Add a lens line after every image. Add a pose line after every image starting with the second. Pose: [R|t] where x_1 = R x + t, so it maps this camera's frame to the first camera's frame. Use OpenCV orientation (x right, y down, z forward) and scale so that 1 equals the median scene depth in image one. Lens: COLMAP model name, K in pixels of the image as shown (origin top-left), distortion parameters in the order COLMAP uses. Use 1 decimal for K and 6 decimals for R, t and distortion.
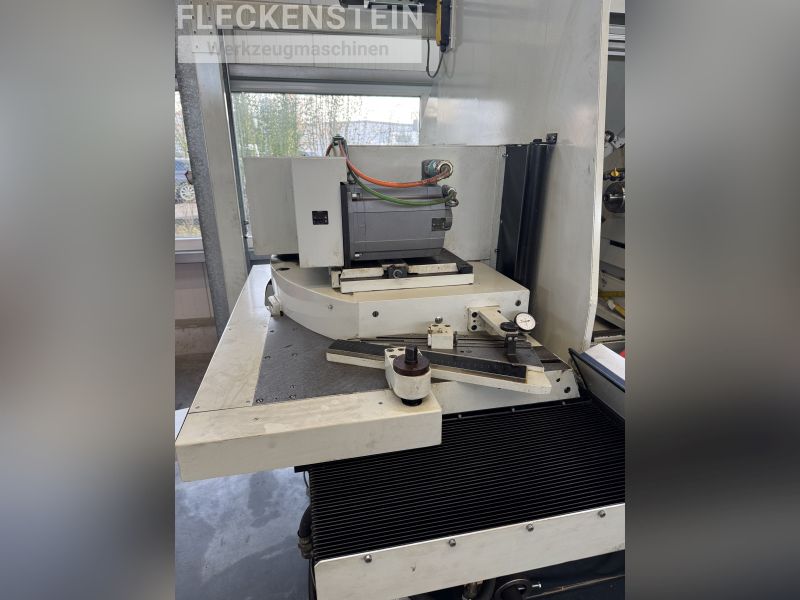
lens RADIAL K [[418.6, 0, 399.4], [0, 418.6, 305.1], [0, 0, 1]] dist [0.000334, -0.000028]
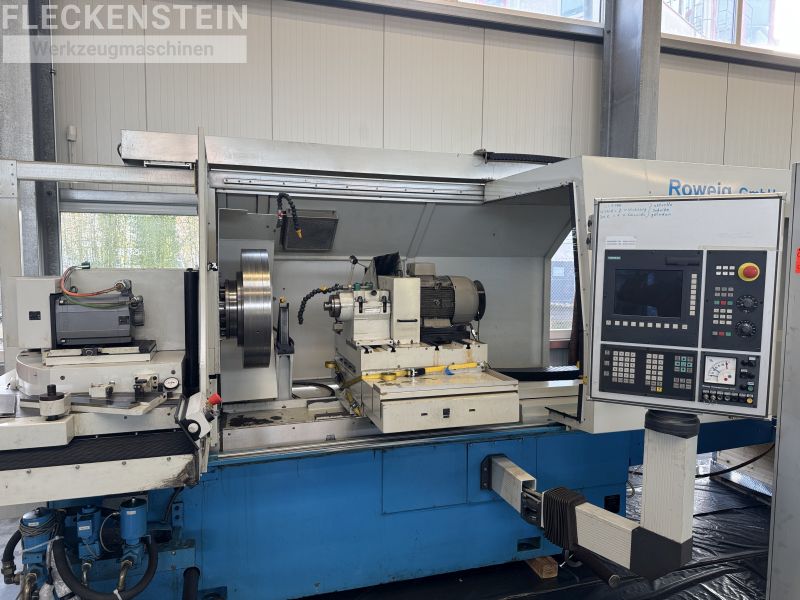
lens RADIAL K [[572.2, 0, 403.9], [0, 572.2, 302.6], [0, 0, 1]] dist [0.049694, -0.060842]
pose [[0.996032, 0.000074, 0.088993, 0.928137], [0.022551, 0.967150, -0.253205, 0.297540], [-0.086089, 0.254207, 0.963311, -1.116036]]
